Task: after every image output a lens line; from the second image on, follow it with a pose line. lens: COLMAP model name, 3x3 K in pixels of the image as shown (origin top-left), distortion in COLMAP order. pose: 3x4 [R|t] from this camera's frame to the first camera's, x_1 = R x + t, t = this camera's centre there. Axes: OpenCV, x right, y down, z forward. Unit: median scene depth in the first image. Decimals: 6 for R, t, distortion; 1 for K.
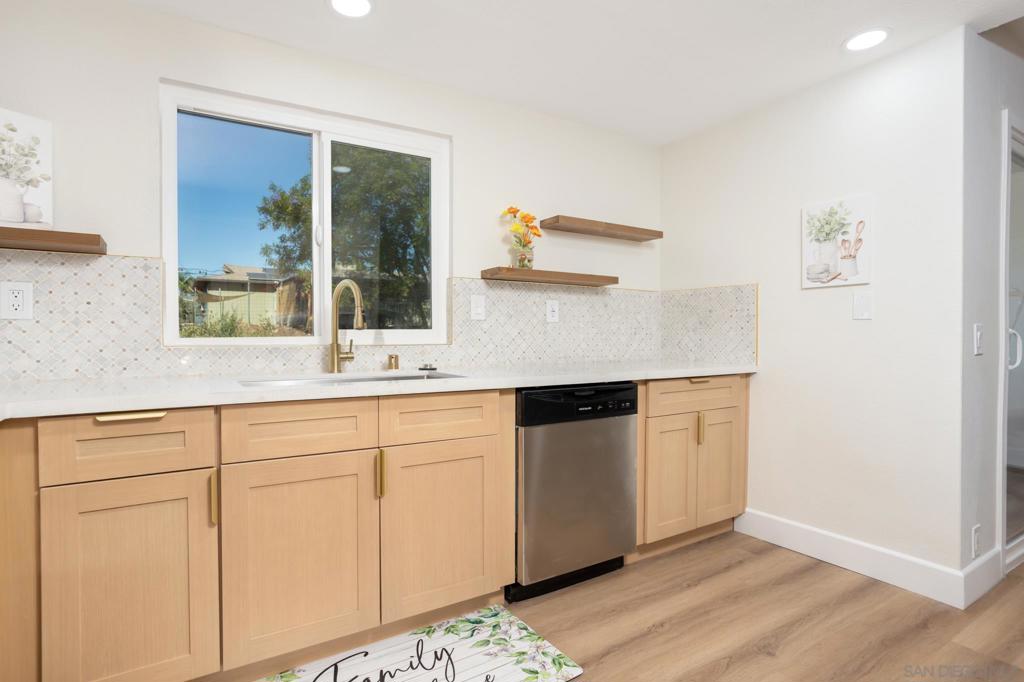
lens RADIAL K [[517.3, 0, 512.0], [0, 517.3, 341.0], [0, 0, 1]] dist [-0.073430, 0.053874]
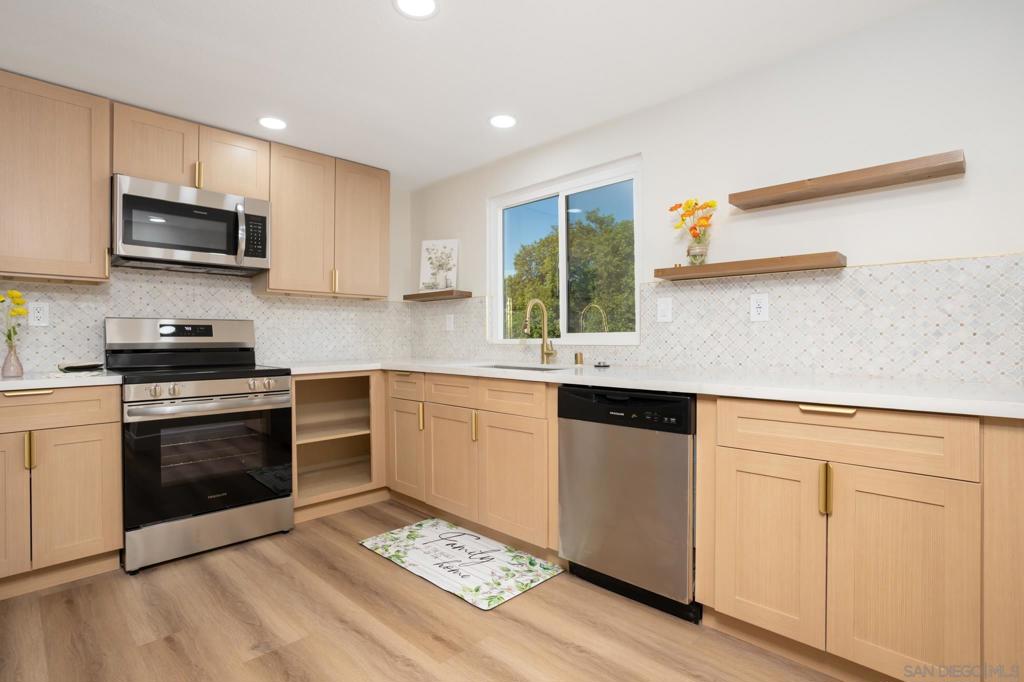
lens RADIAL K [[517.3, 0, 512.0], [0, 517.3, 341.0], [0, 0, 1]] dist [-0.073430, 0.053874]
pose [[0.229629, 0.007497, -0.973249, 0.958808], [-0.006253, 0.999961, 0.006227, -0.009355], [0.973258, 0.004656, 0.229667, 0.542883]]
